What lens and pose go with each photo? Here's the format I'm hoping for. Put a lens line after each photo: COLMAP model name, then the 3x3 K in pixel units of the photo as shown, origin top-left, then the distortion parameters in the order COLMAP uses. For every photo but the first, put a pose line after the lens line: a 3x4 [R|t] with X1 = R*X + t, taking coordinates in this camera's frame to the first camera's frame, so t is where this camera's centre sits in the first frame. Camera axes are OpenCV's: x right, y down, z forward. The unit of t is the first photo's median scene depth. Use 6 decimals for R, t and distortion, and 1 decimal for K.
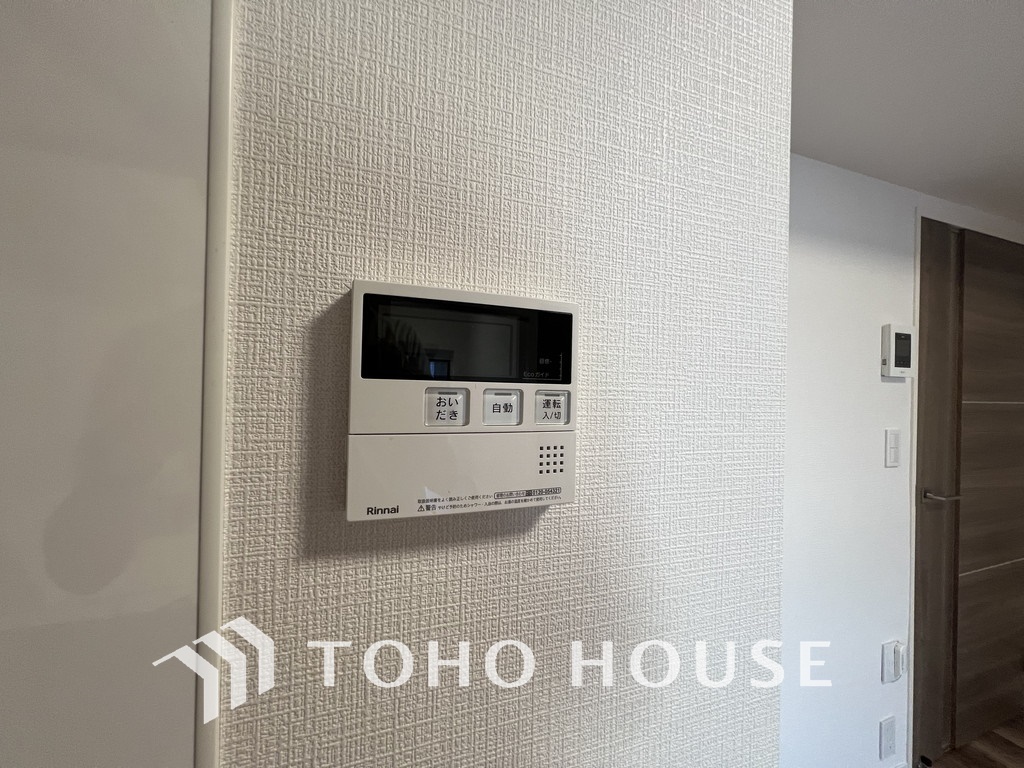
lens RADIAL K [[409.3, 0, 515.1], [0, 409.3, 390.3], [0, 0, 1]] dist [-0.002891, 0.000701]
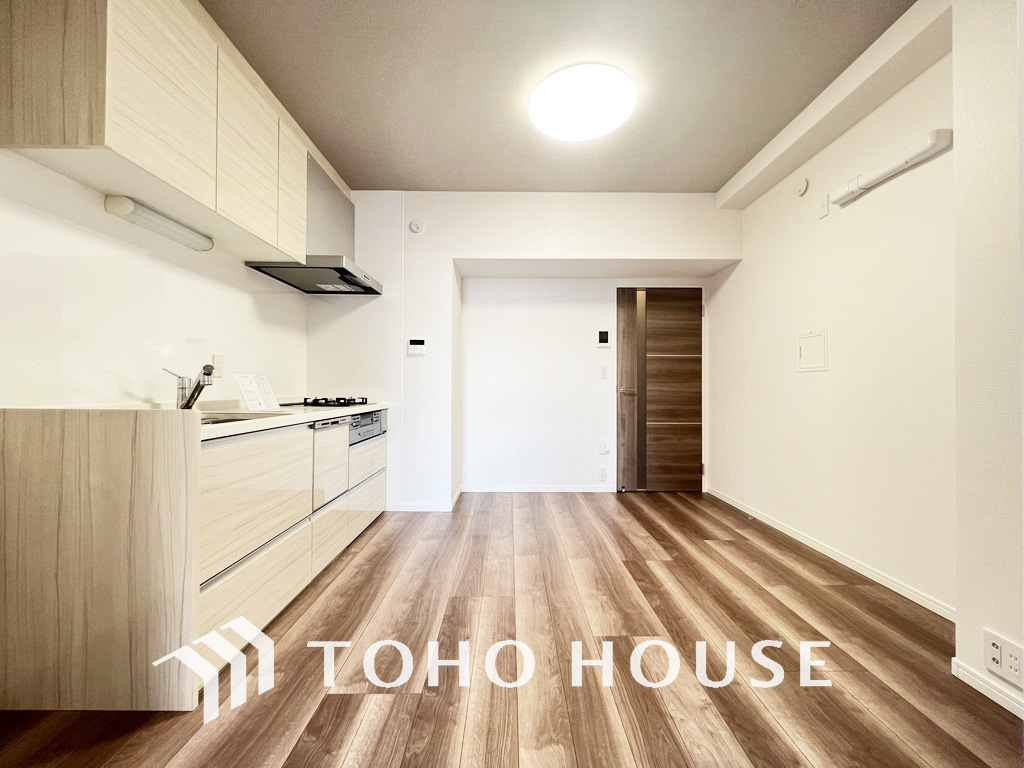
lens RADIAL K [[409.3, 0, 513.0], [0, 409.3, 384.7], [0, 0, 1]] dist [-0.002891, 0.000701]
pose [[0.939903, -0.014598, -0.341128, 1.240630], [0.010351, 0.999845, -0.014268, 0.251876], [0.341283, 0.009879, 0.939909, -1.773242]]
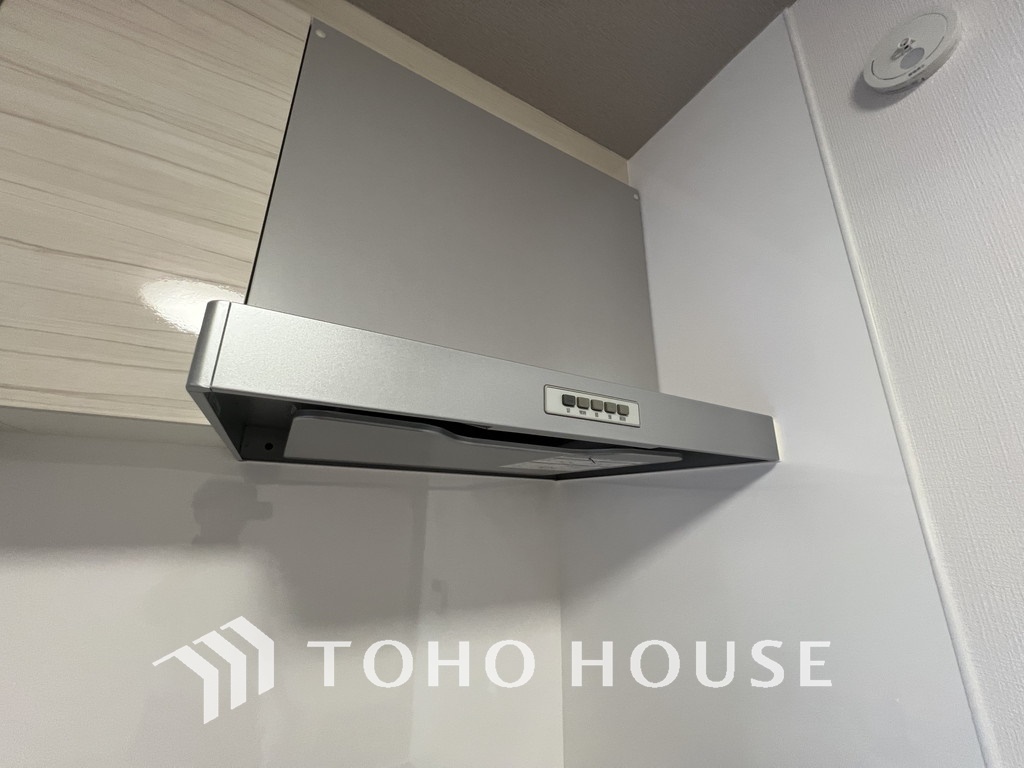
lens RADIAL K [[412.5, 0, 510.7], [0, 412.5, 388.2], [0, 0, 1]] dist [-0.003144, -0.000634]
pose [[0.166068, -0.306274, -0.937346, 0.202667], [-0.014722, 0.949669, -0.312909, -0.213660], [0.986004, 0.065764, 0.153201, -0.269812]]
